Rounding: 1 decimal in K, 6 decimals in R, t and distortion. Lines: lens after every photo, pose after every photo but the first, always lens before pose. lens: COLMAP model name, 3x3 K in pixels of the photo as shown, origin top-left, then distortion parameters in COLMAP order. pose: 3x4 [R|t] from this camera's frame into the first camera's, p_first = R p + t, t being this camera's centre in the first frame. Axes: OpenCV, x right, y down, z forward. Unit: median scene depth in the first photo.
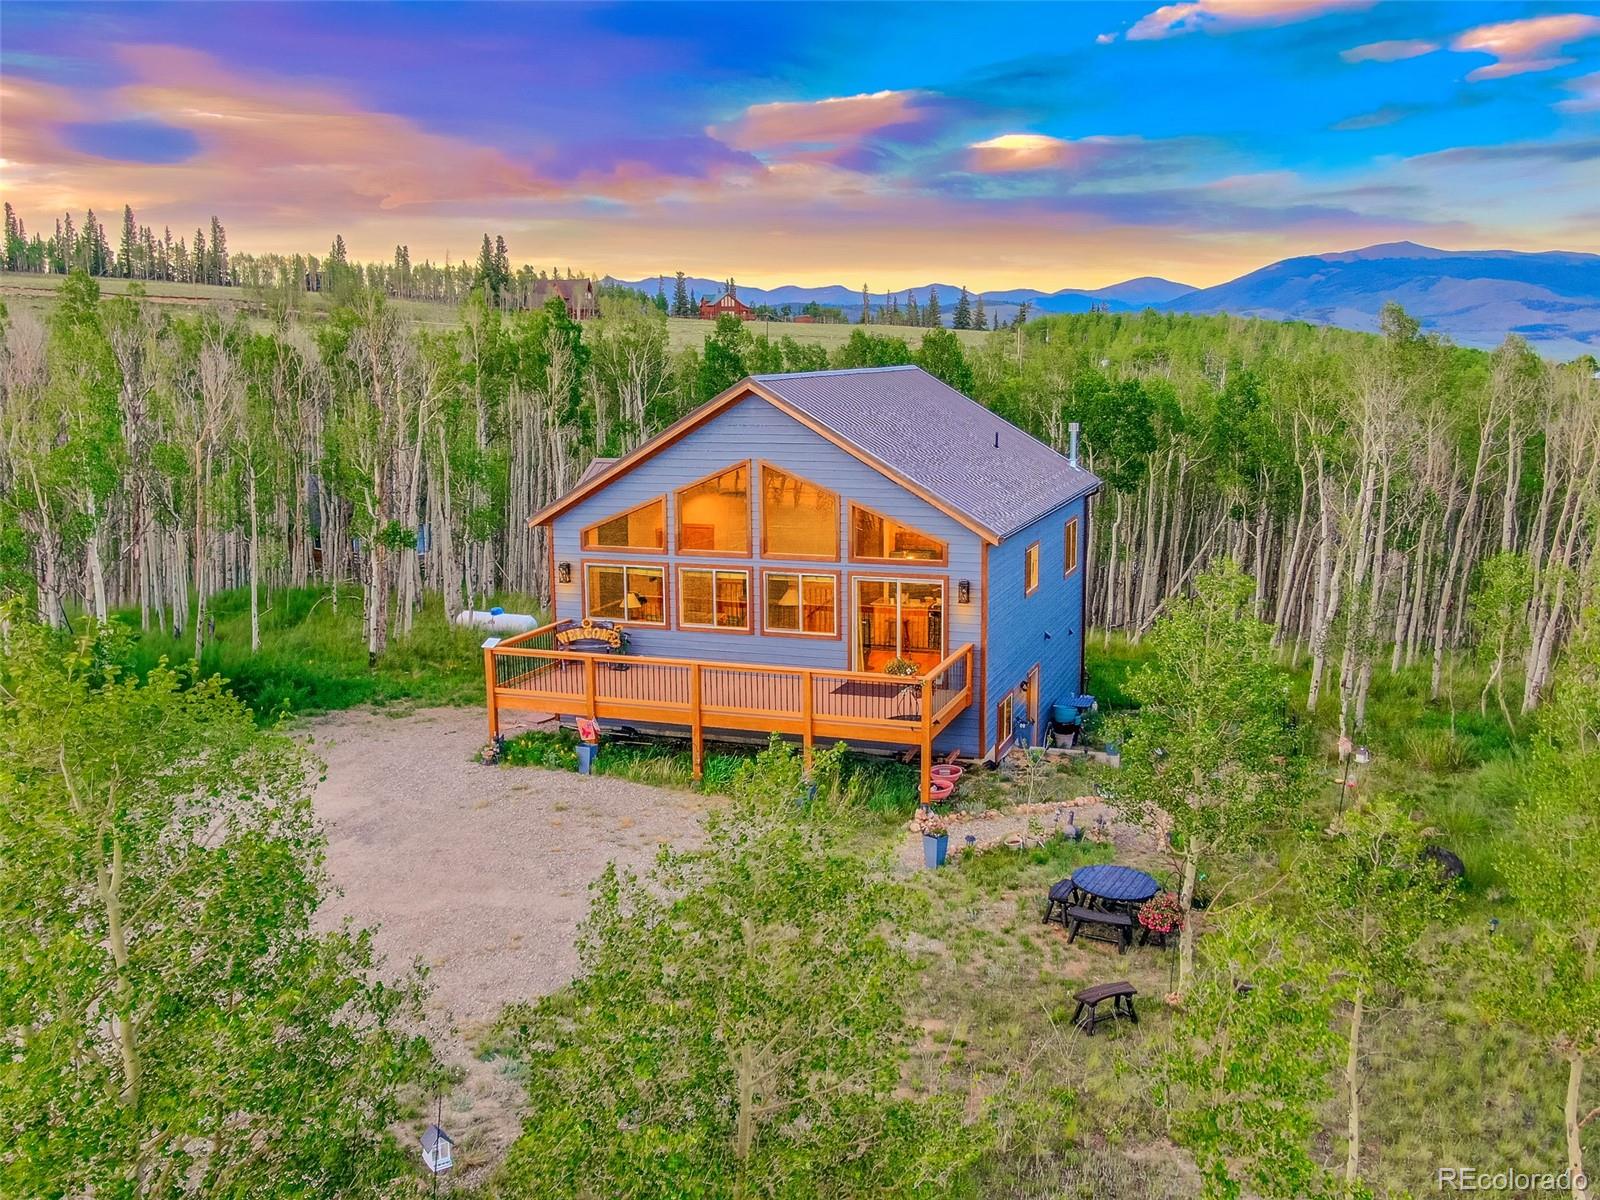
lens RADIAL K [[1467.1, 0, 800.0], [0, 1467.1, 600.0], [0, 0, 1]] dist [0.025255, 0.024102]
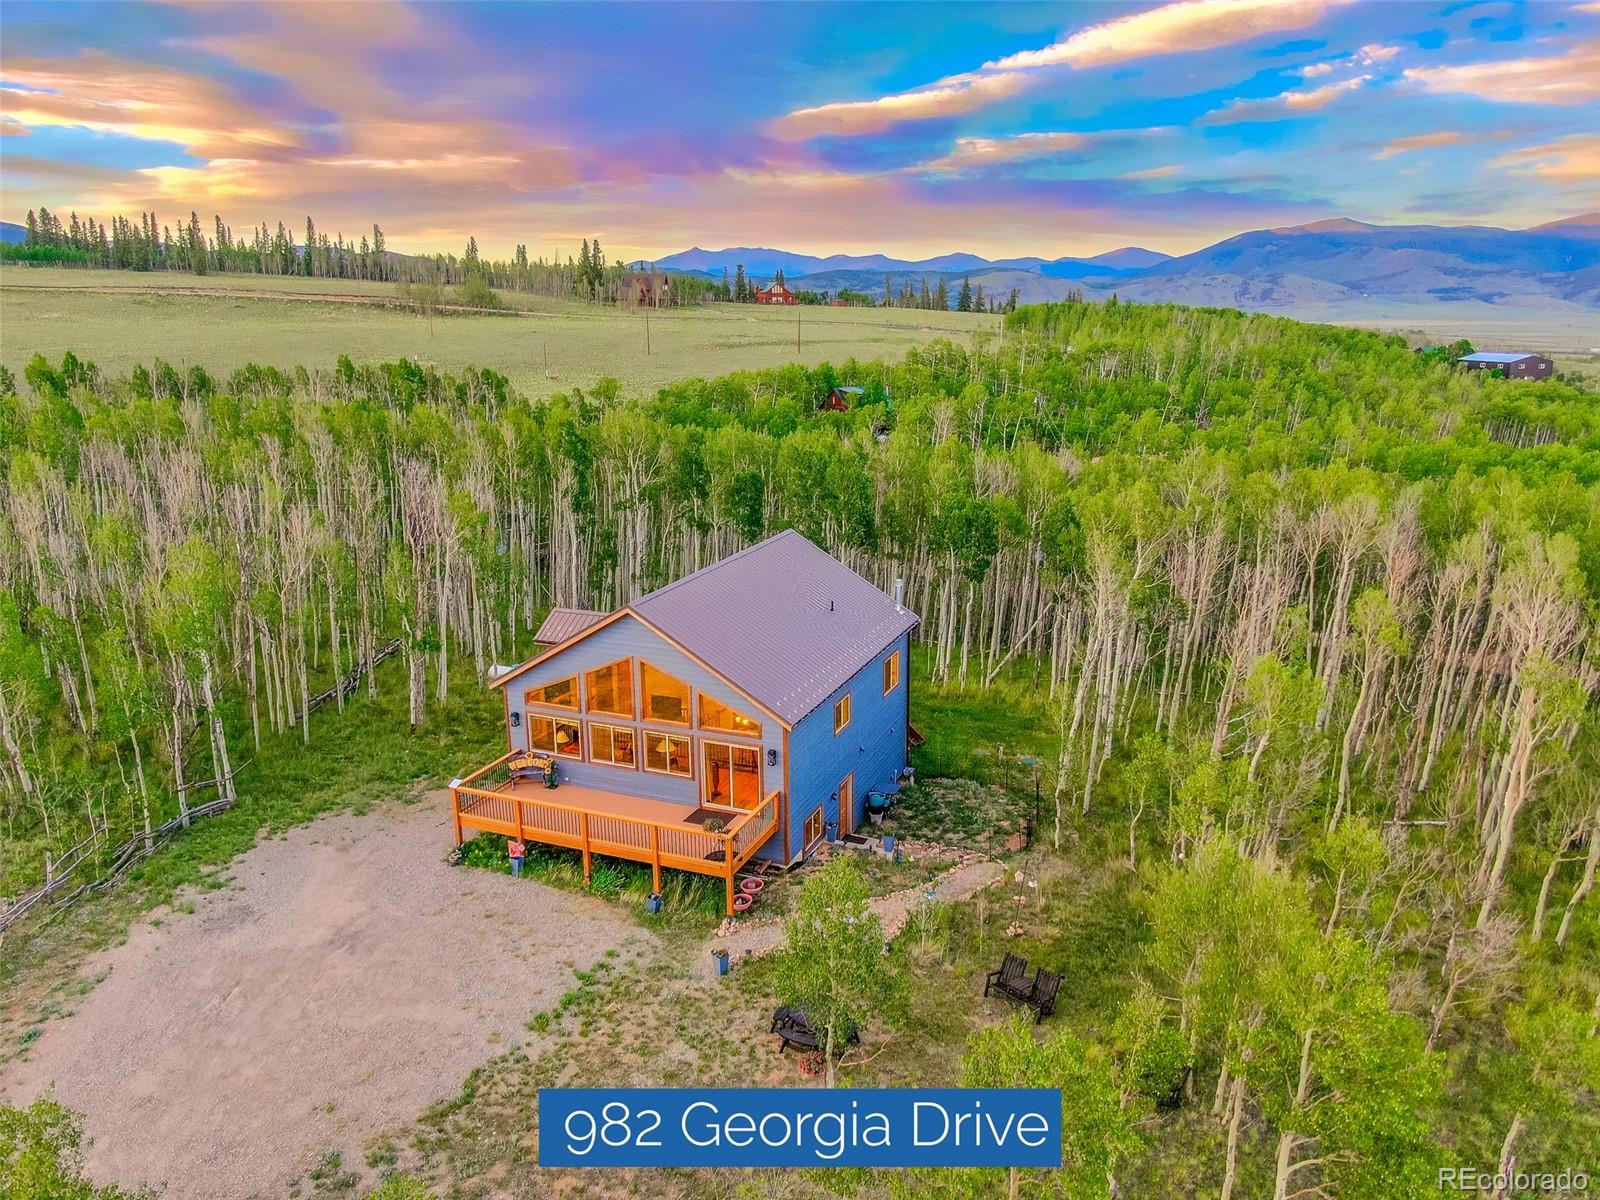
lens RADIAL K [[1153.7, 0, 800.8], [0, 1153.7, 611.4], [0, 0, 1]] dist [-0.016198, 0.040069]
pose [[0.999340, 0.010301, -0.034823, 0.162741], [-0.007335, 0.996417, 0.084253, -0.224916], [0.035566, -0.083942, 0.995836, -0.118024]]
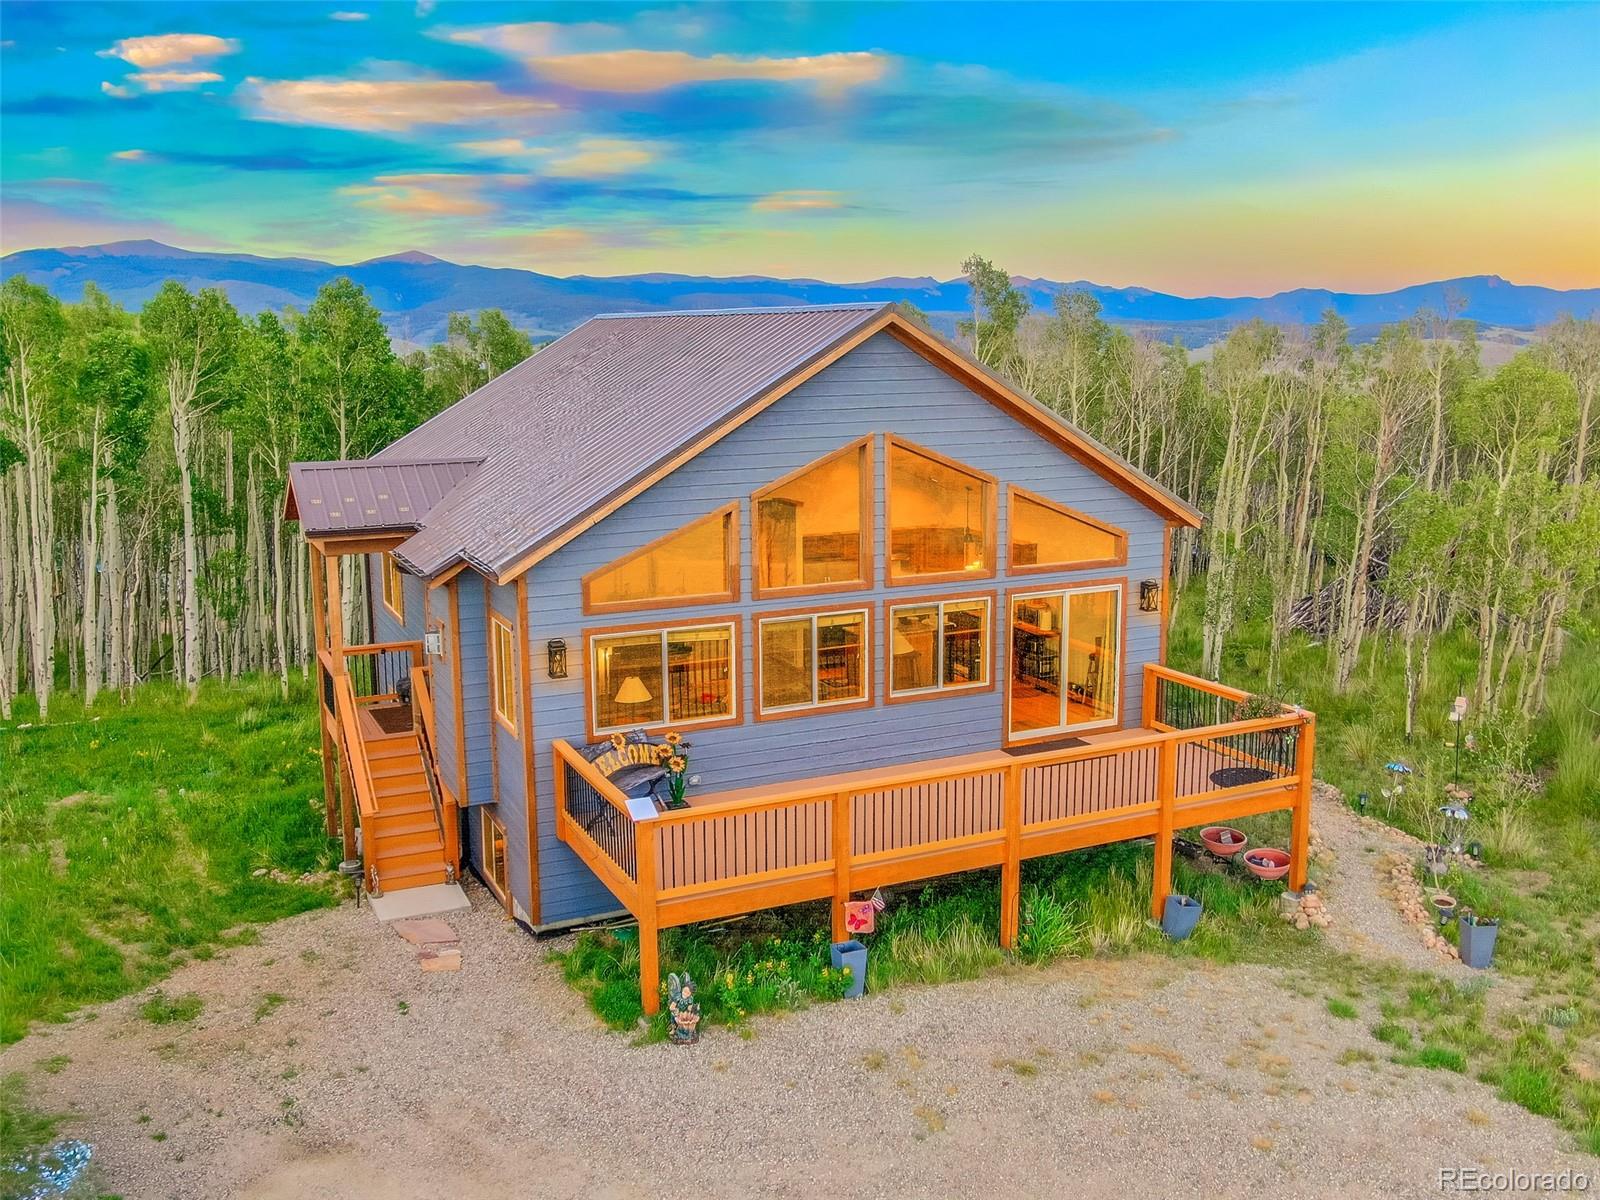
lens RADIAL K [[1456.8, 0, 800.0], [0, 1456.8, 600.0], [0, 0, 1]] dist [0.004715, 0.002738]
pose [[0.668774, -0.121453, 0.733478, -0.503540], [0.122331, 0.991096, 0.052572, -0.058749], [-0.733332, 0.054569, 0.677677, 0.568472]]
